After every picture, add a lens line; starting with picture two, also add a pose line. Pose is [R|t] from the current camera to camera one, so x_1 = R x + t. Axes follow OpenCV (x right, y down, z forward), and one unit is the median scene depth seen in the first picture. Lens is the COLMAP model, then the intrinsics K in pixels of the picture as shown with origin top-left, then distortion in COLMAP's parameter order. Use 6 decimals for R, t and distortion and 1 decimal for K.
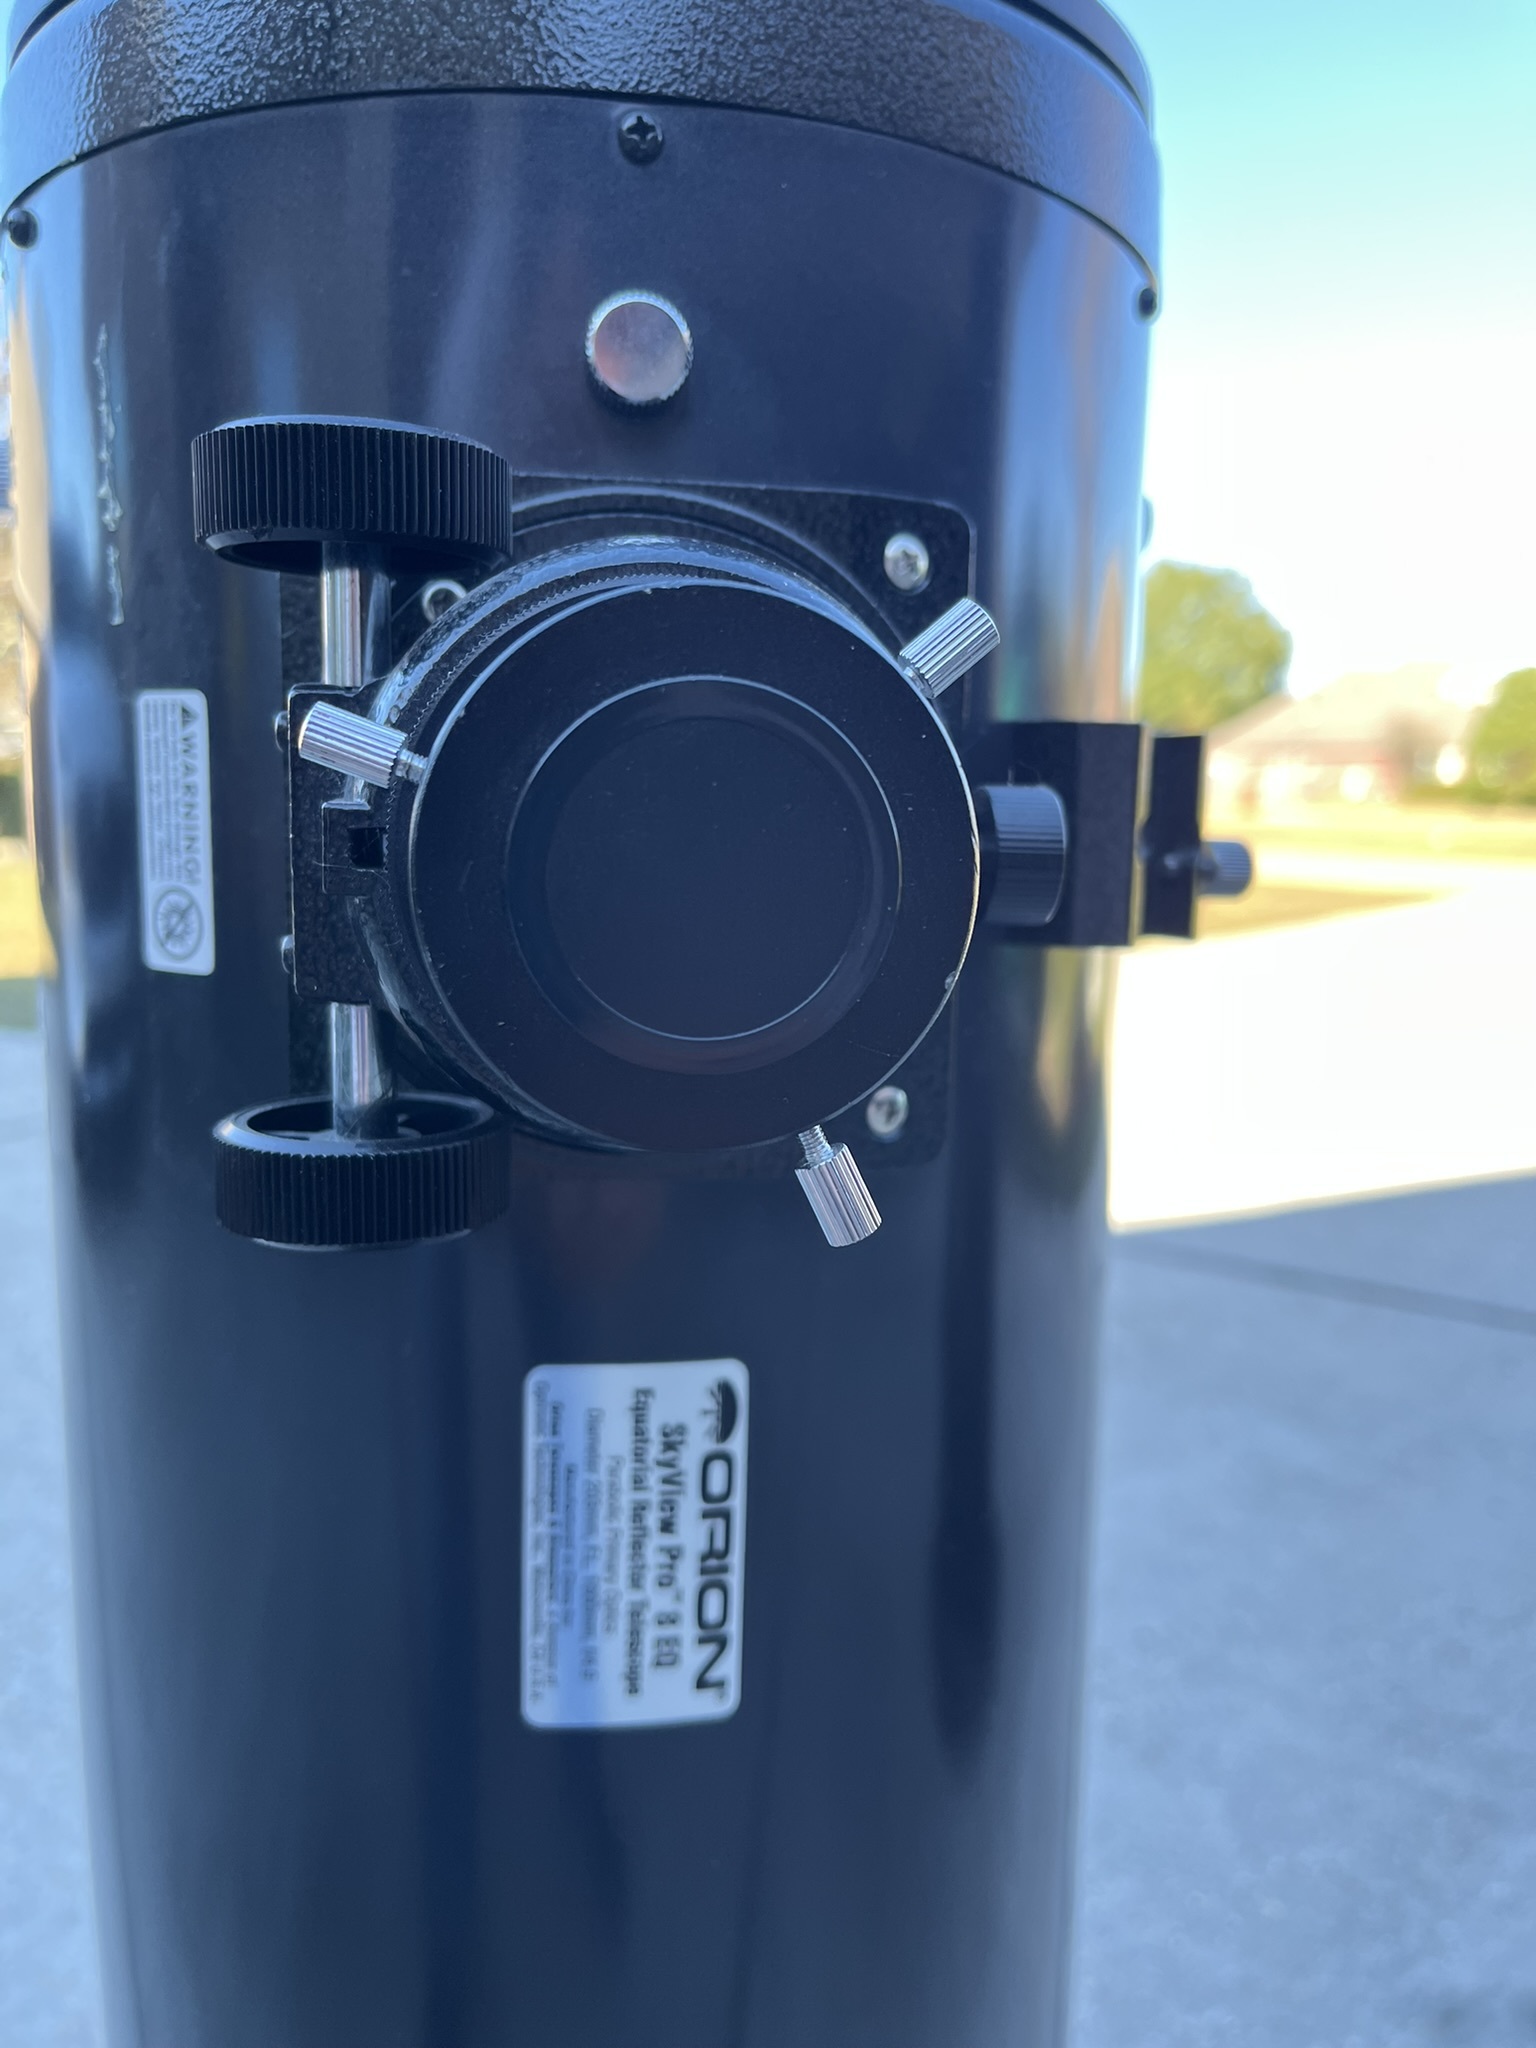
lens RADIAL K [[1578.3, 0, 768.0], [0, 1578.3, 1024.0], [0, 0, 1]] dist [0.000110, 0.002475]
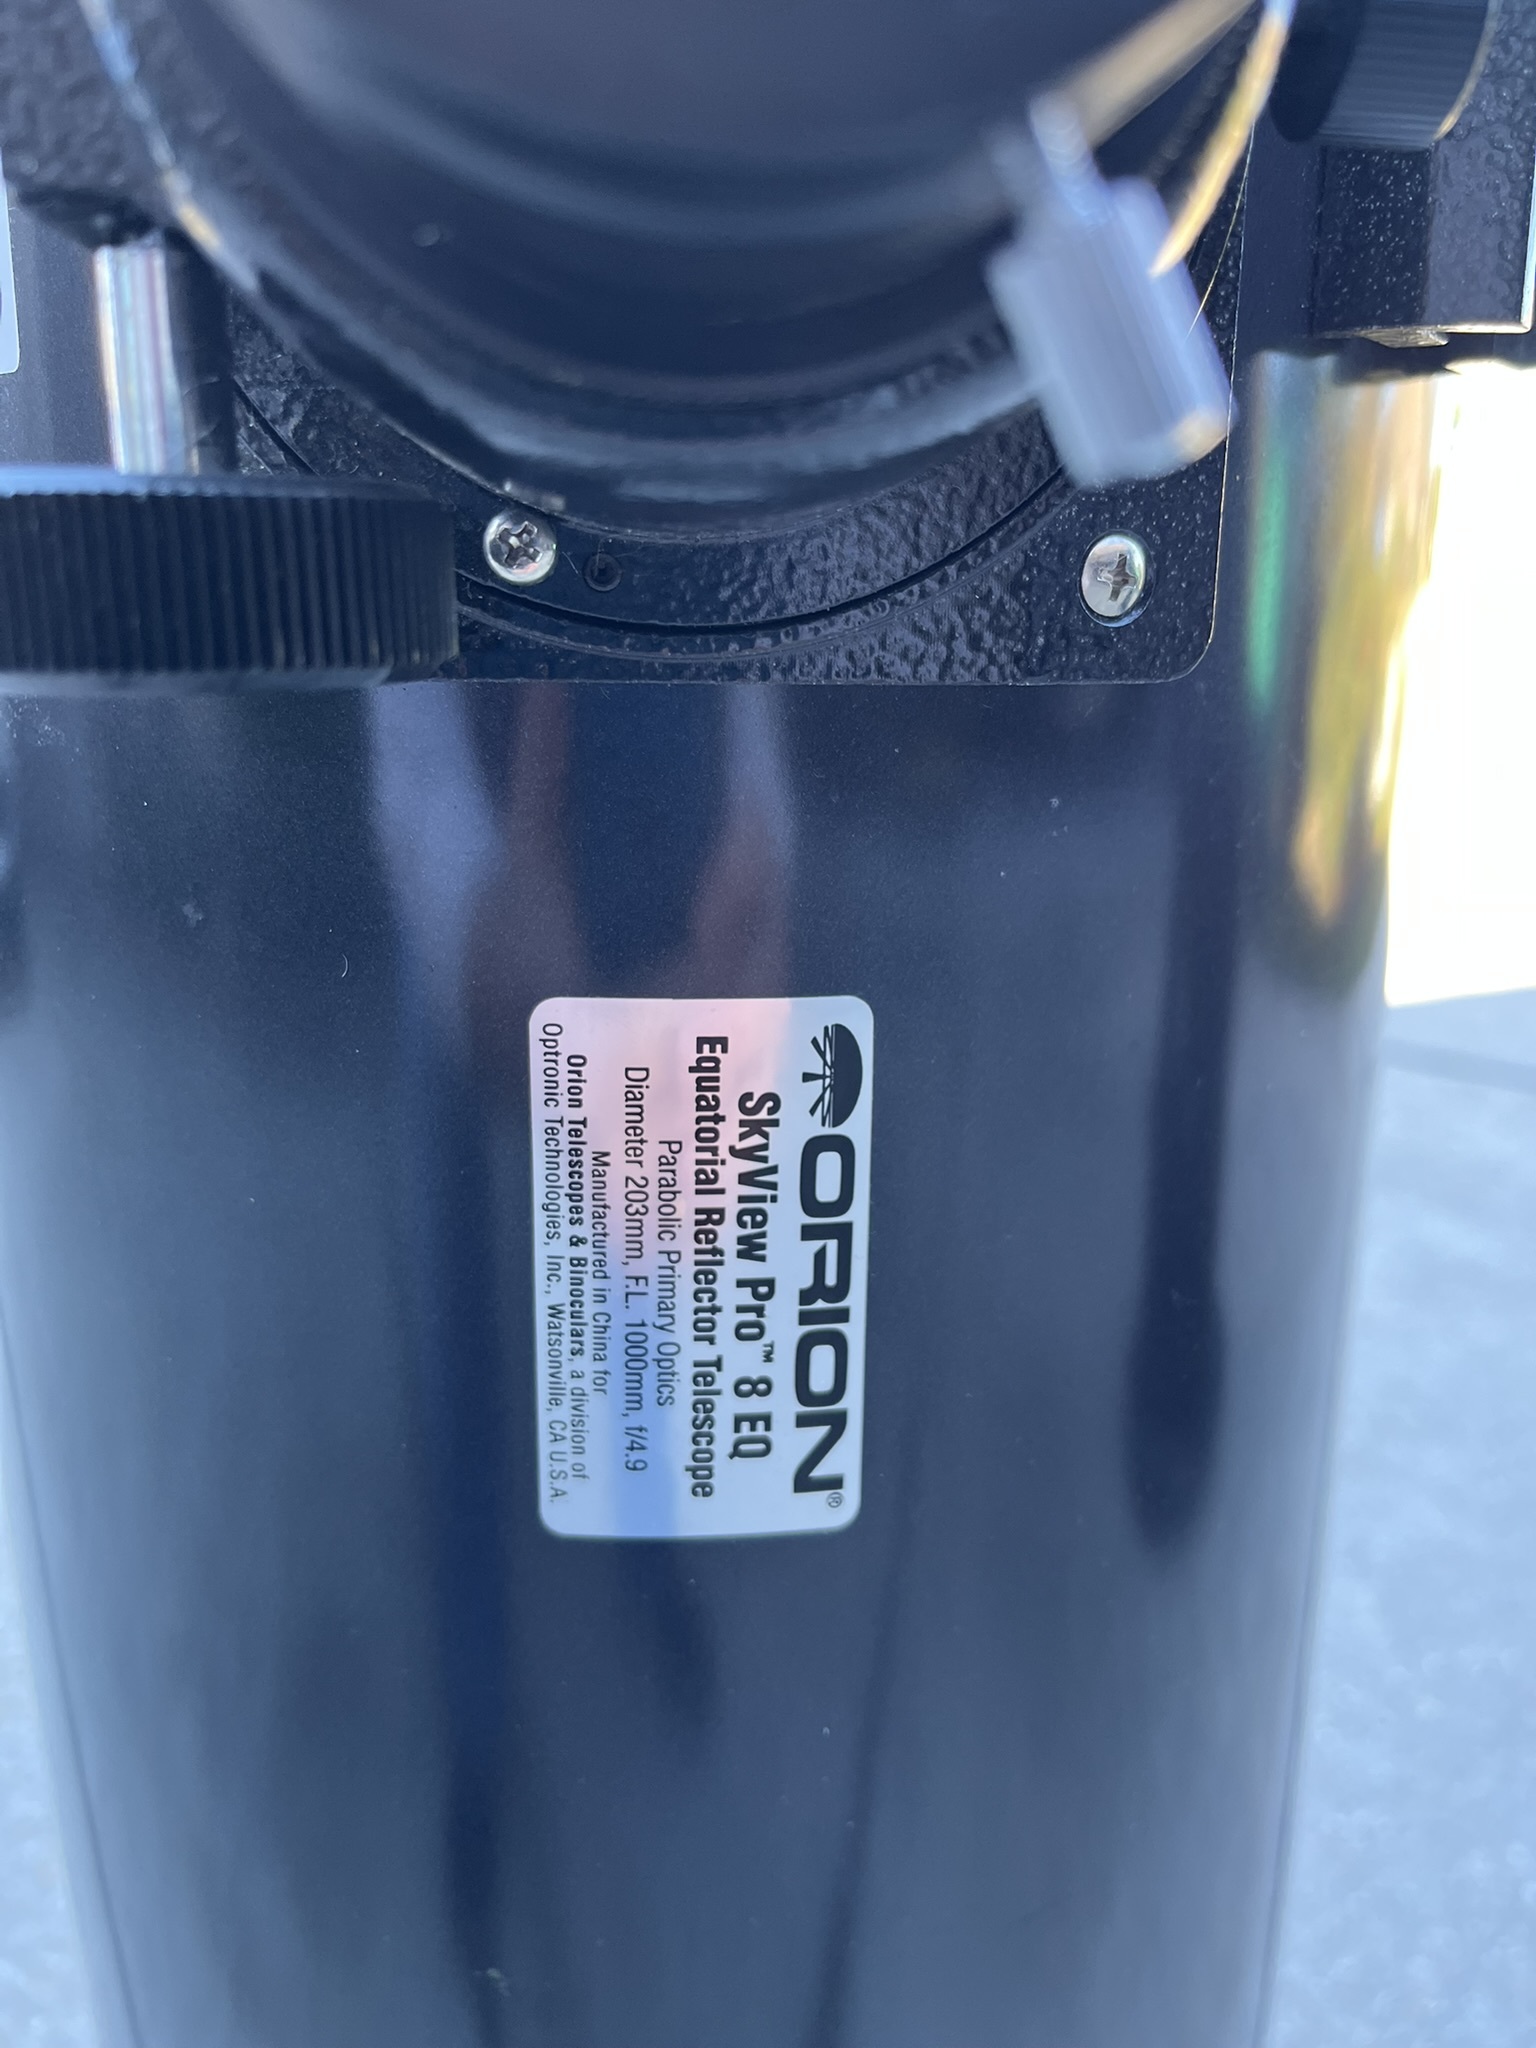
lens RADIAL K [[1519.4, 0, 768.0], [0, 1519.4, 1024.0], [0, 0, 1]] dist [0.051831, -0.058195]
pose [[0.997119, 0.002792, -0.075800, -0.009713], [0.006350, 0.992742, 0.120094, 0.151440], [0.075585, -0.120229, 0.989865, 0.391958]]
